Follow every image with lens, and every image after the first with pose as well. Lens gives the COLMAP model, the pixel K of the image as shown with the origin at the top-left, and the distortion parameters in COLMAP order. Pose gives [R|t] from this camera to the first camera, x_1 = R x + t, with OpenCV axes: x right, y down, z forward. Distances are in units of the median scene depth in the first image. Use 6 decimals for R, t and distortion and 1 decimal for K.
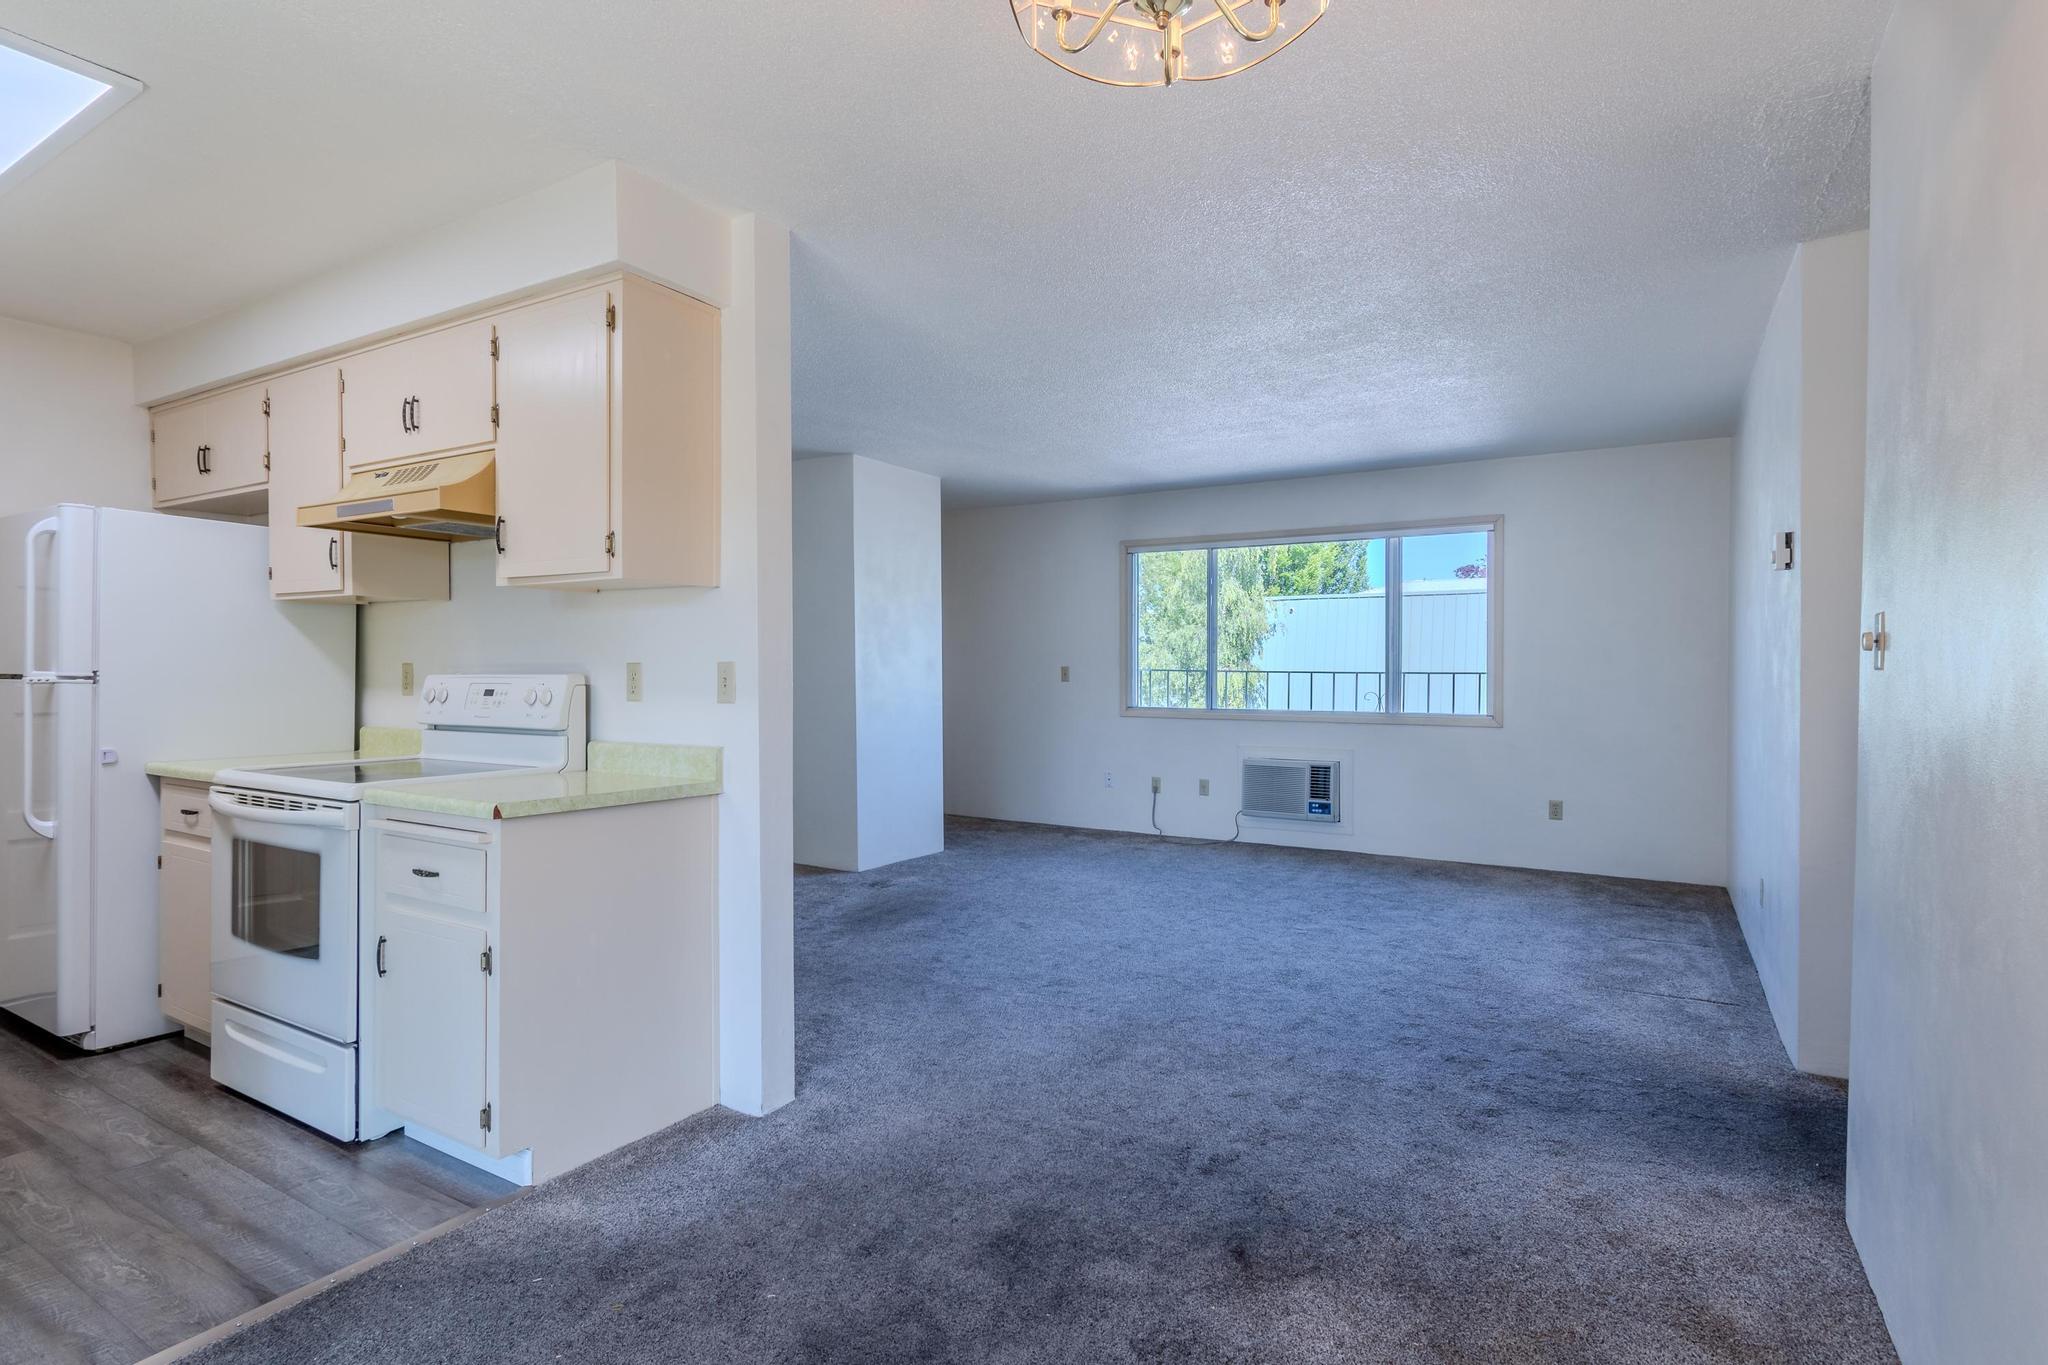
lens RADIAL K [[969.6, 0, 1024.0], [0, 969.6, 682.5], [0, 0, 1]] dist [0.013461, -0.007819]
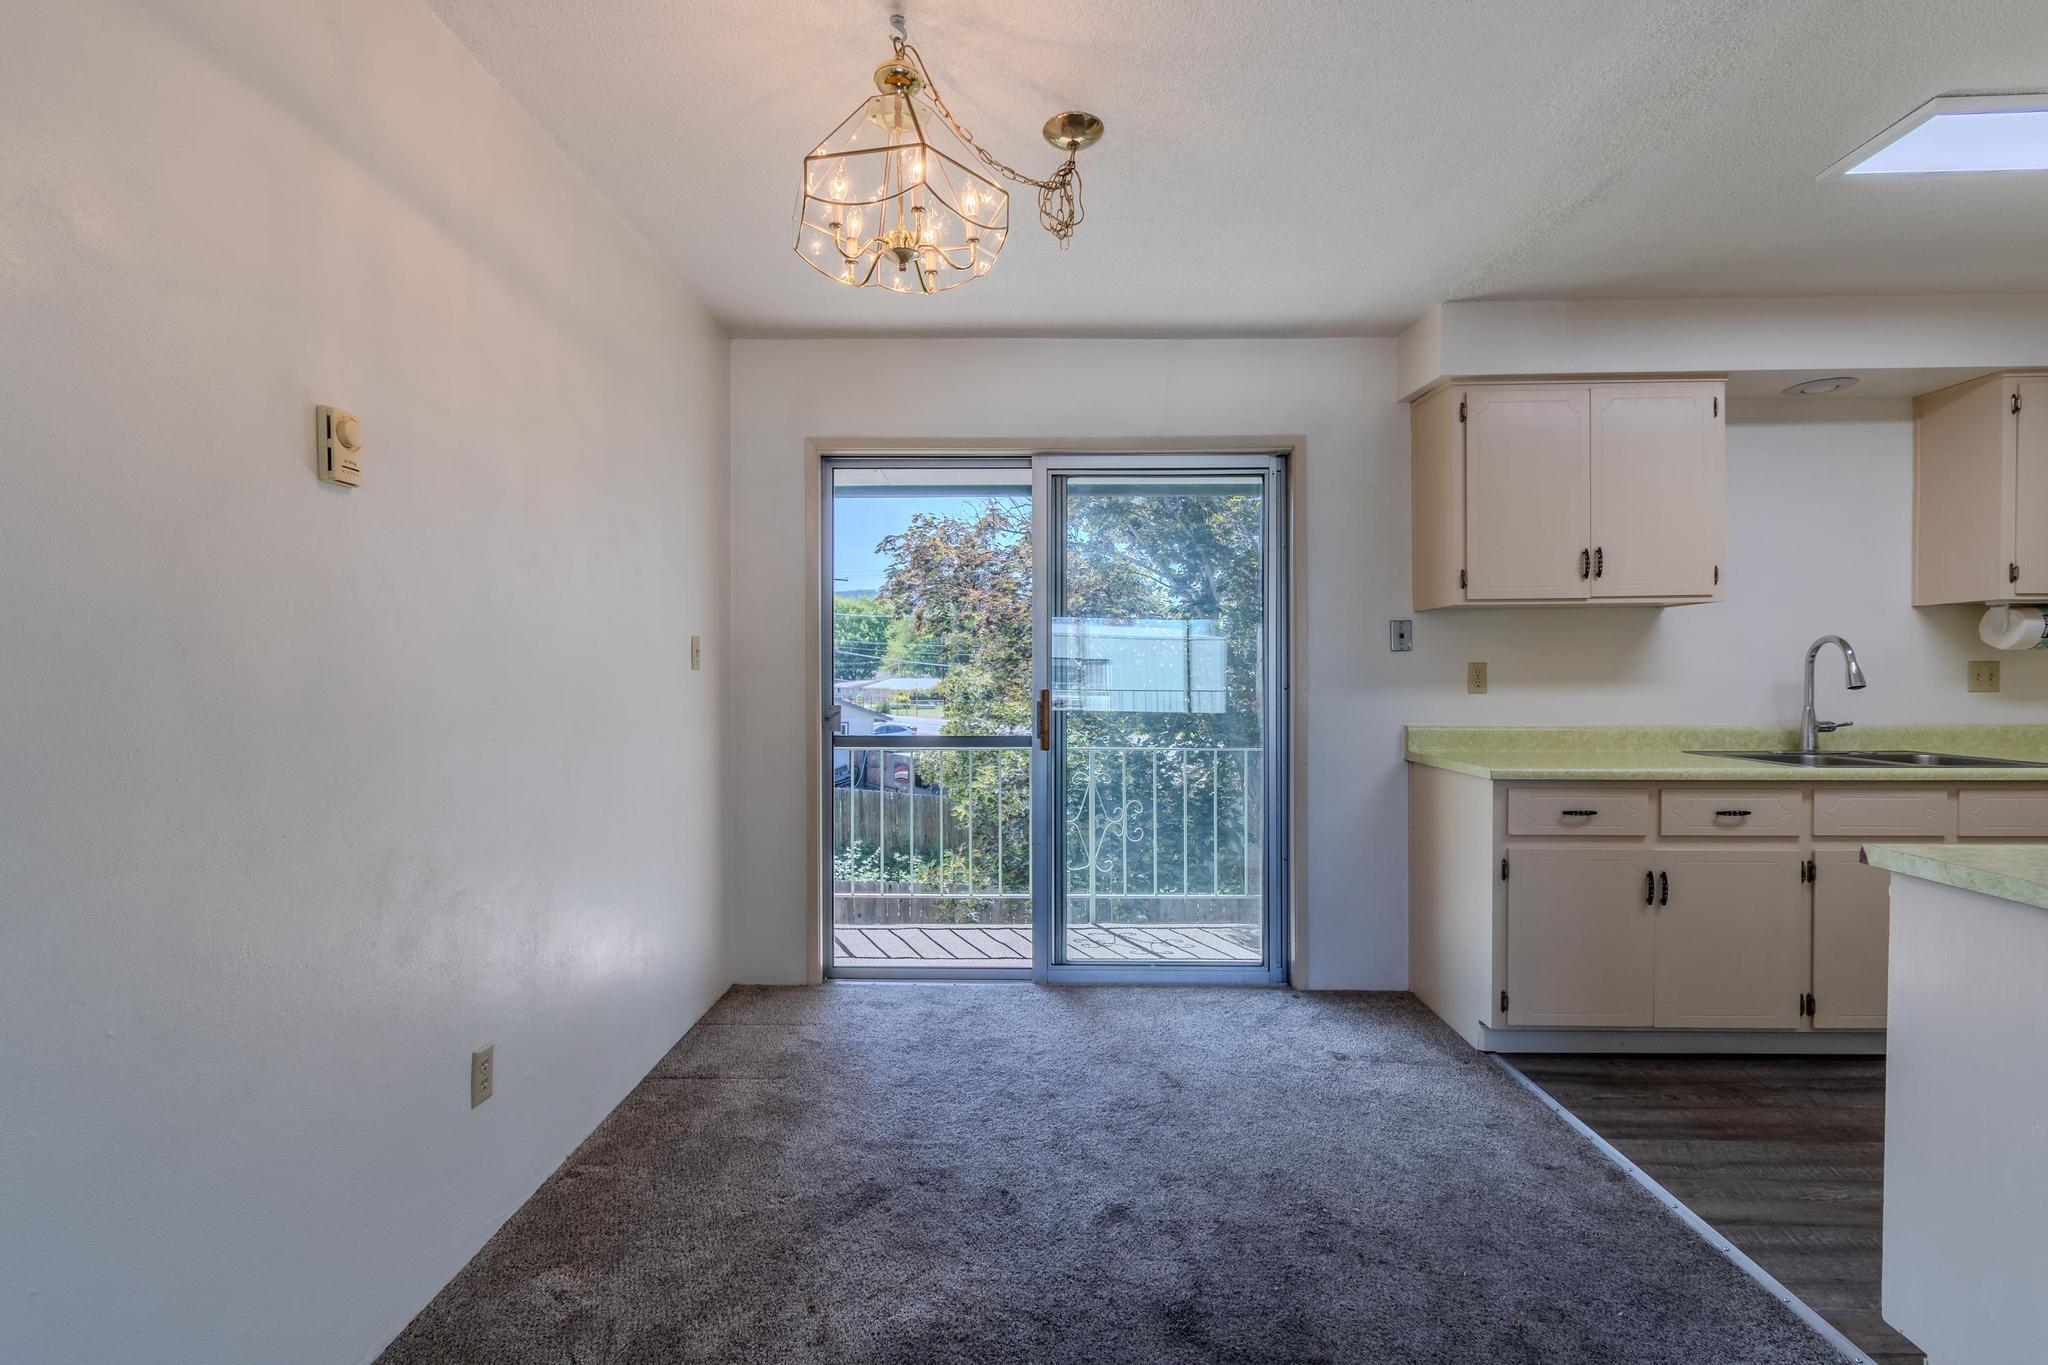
lens RADIAL K [[920.9, 0, 1024.0], [0, 920.9, 682.5], [0, 0, 1]] dist [0.001034, -0.000155]
pose [[-0.869299, 0.003840, -0.494271, 0.281493], [-0.005135, 0.999846, 0.016799, -0.007821], [0.494259, 0.017142, -0.869146, 0.938371]]
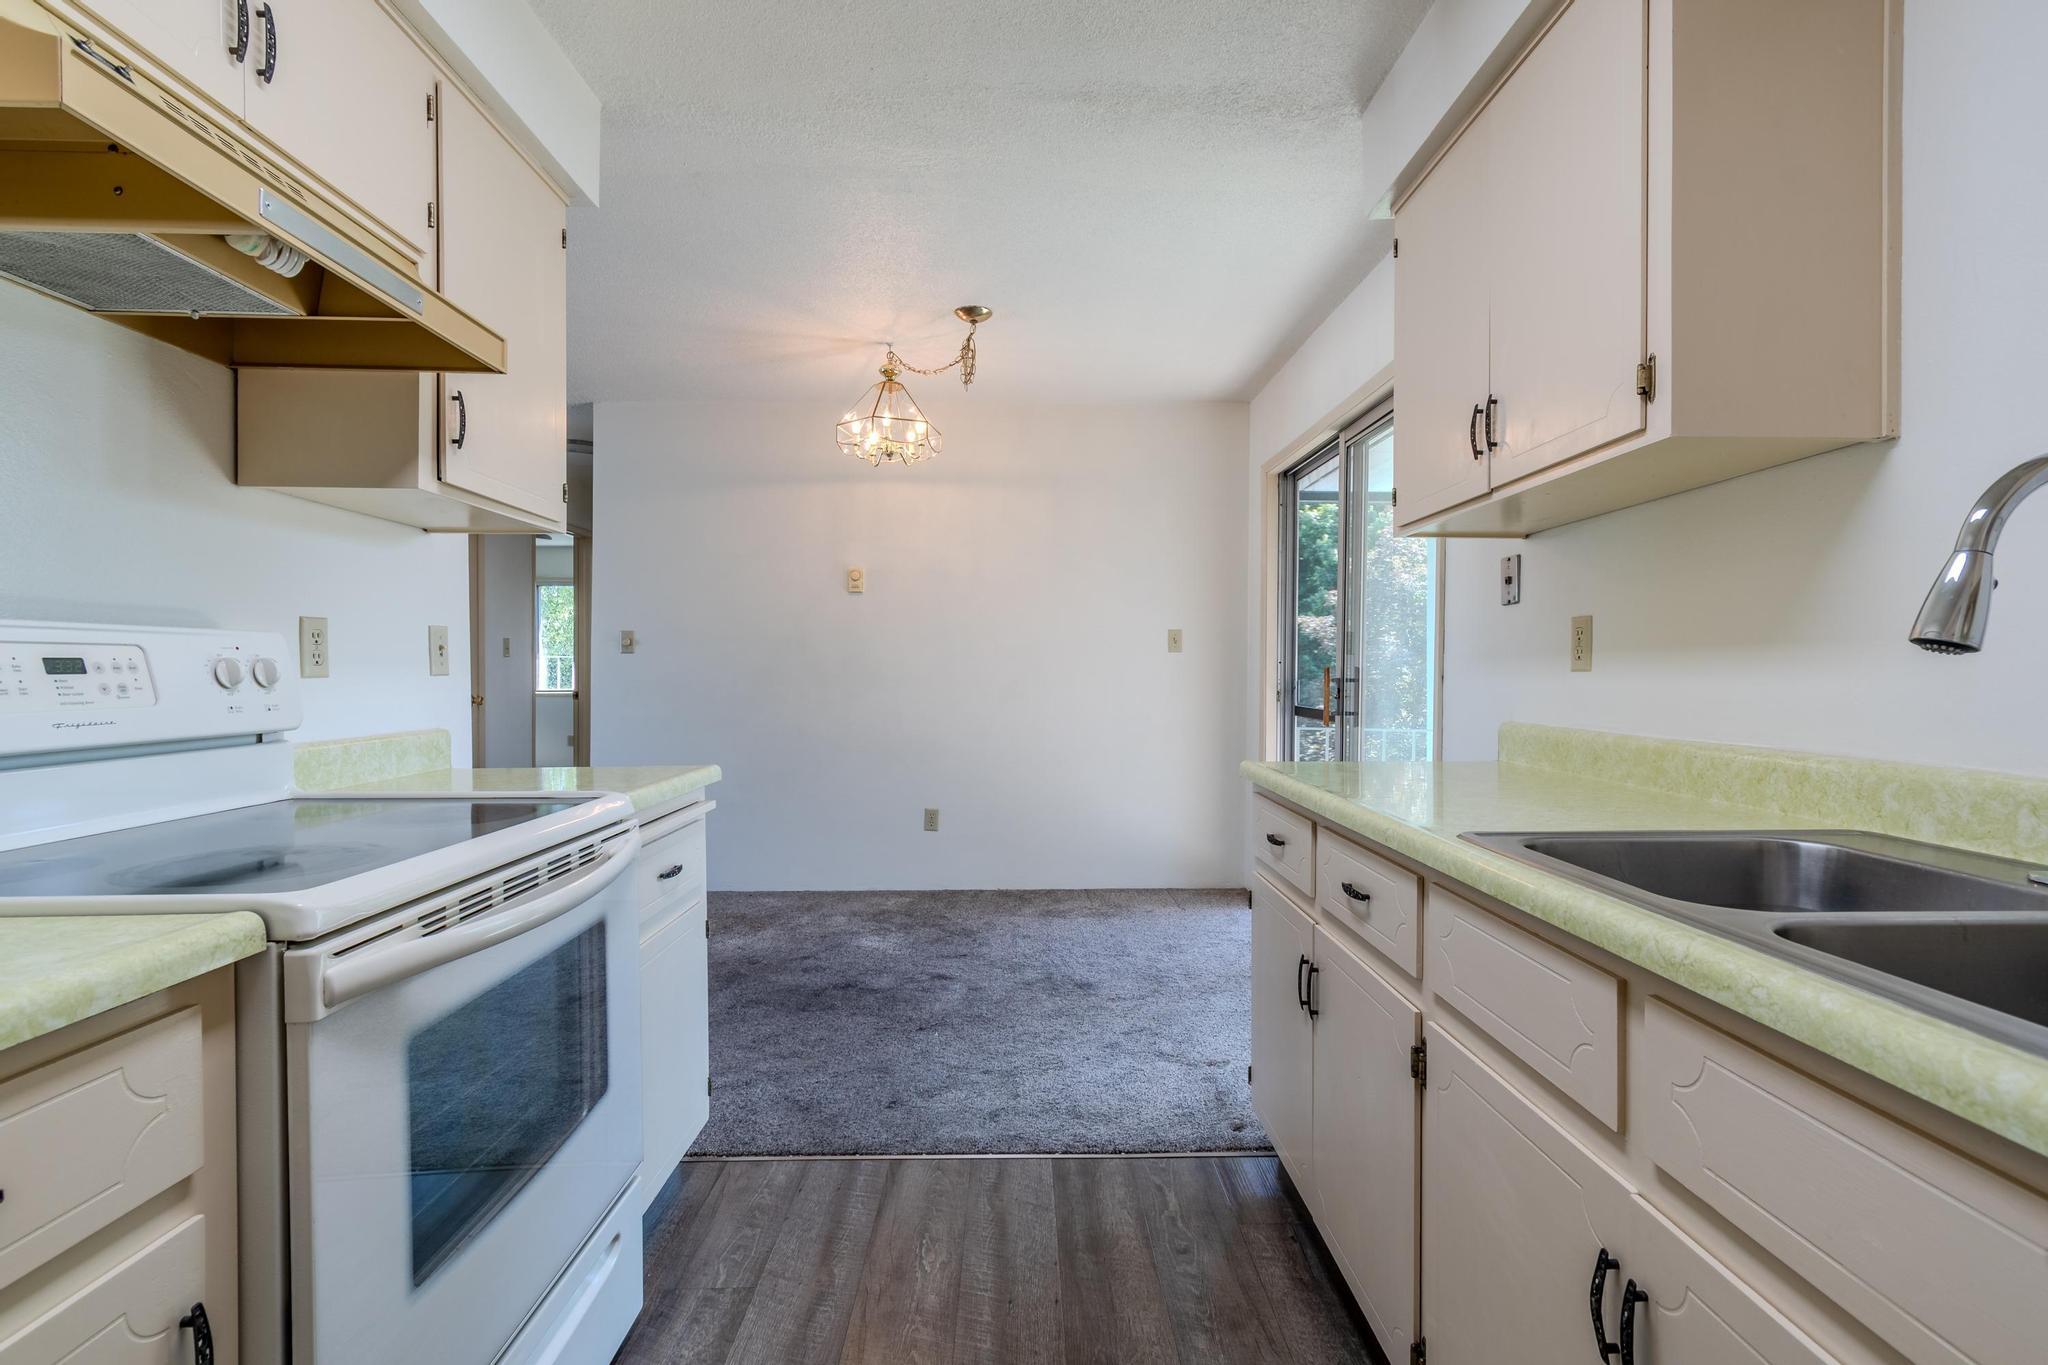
lens RADIAL K [[952.2, 0, 1015.1], [0, 952.2, 665.9], [0, 0, 1]] dist [0.001361, -0.000016]
pose [[-0.511314, 0.001089, 0.859393, -1.138089], [0.008083, 0.999961, 0.003543, 0.012782], [-0.859356, 0.008758, -0.511303, 0.898837]]
